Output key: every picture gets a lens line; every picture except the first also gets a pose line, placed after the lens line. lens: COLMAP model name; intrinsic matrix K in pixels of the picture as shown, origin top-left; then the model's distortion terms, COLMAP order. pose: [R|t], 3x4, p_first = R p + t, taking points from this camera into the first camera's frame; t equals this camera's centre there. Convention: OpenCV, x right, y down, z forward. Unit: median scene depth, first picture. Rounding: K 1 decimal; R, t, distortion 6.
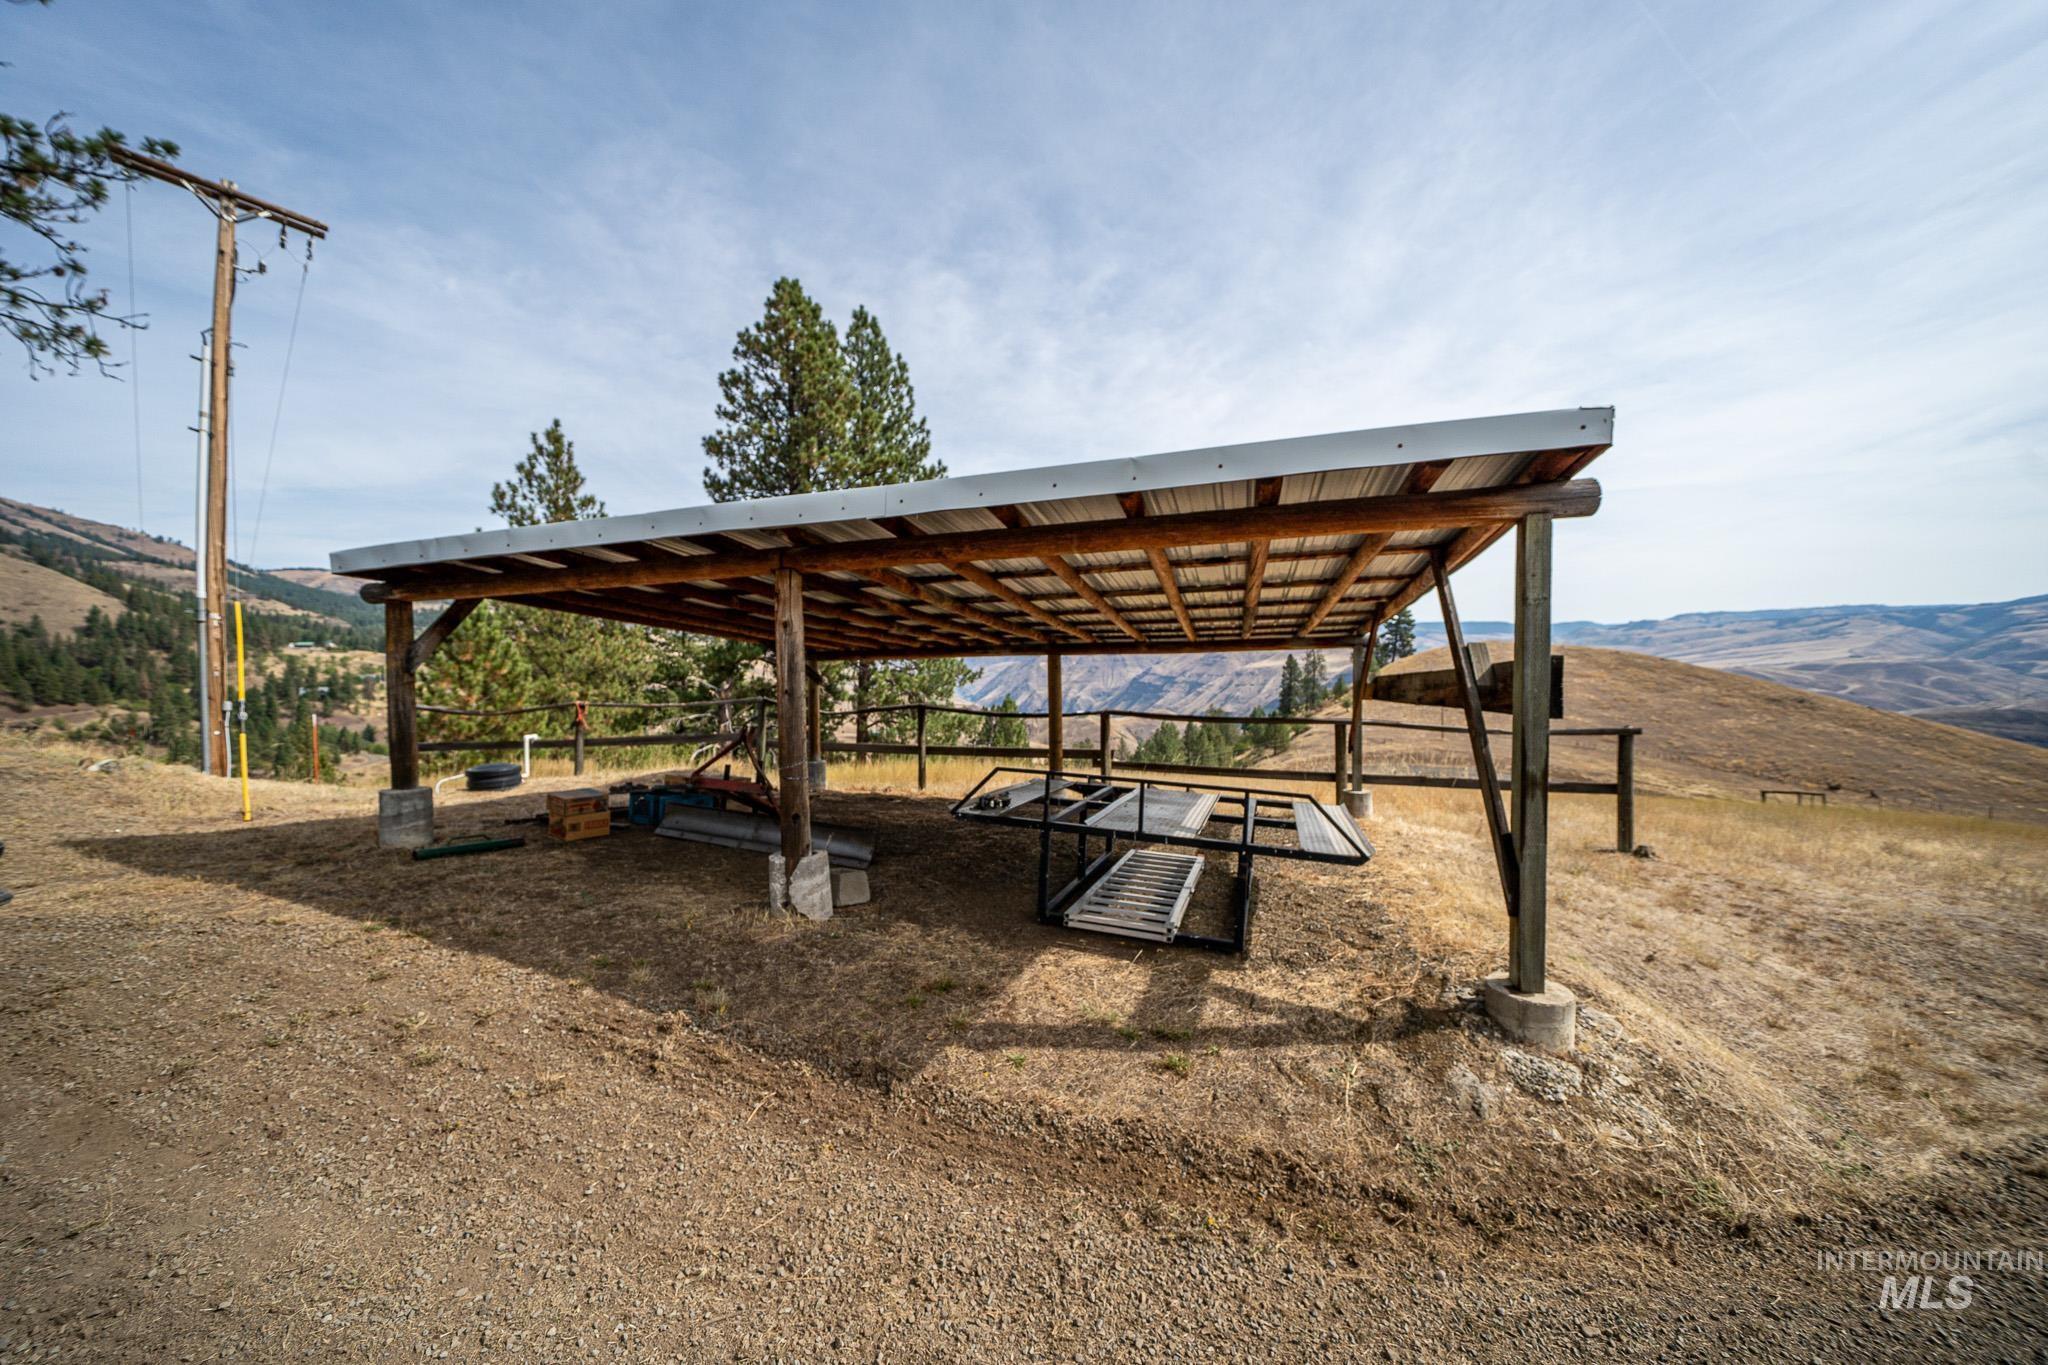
lens RADIAL K [[711.9, 0, 1029.7], [0, 711.9, 685.5], [0, 0, 1]] dist [-0.022963, 0.002258]
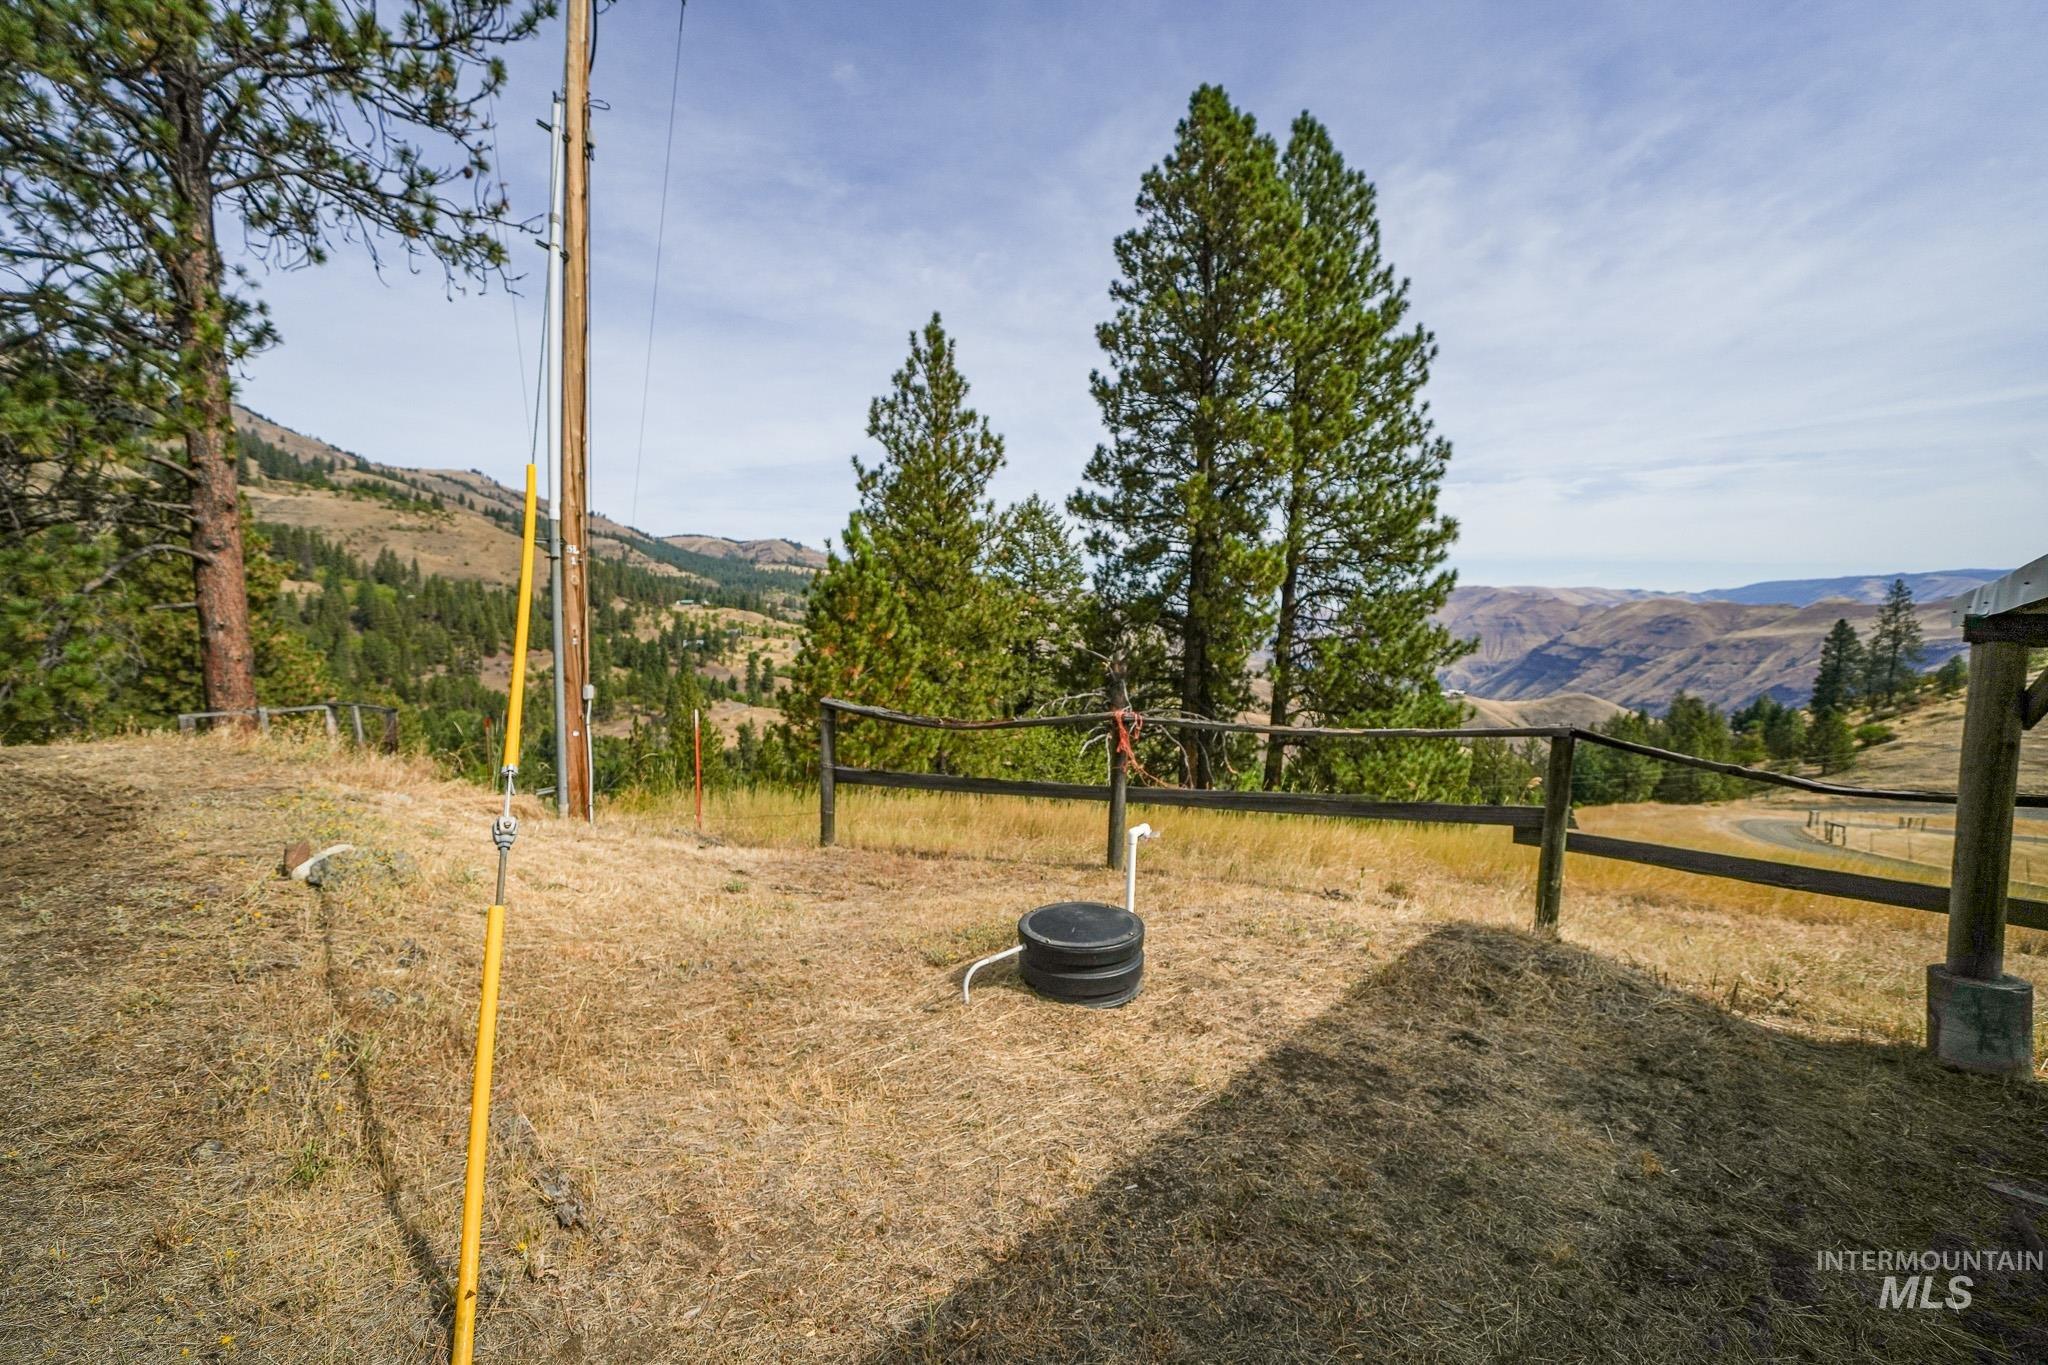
lens RADIAL K [[813.7, 0, 1024.0], [0, 813.7, 678.8], [0, 0, 1]] dist [0.001526, -0.000090]
pose [[0.915325, 0.038198, -0.400901, -0.187446], [-0.024350, 0.998920, 0.039582, -0.008448], [0.401980, -0.026468, 0.915266, 0.181484]]
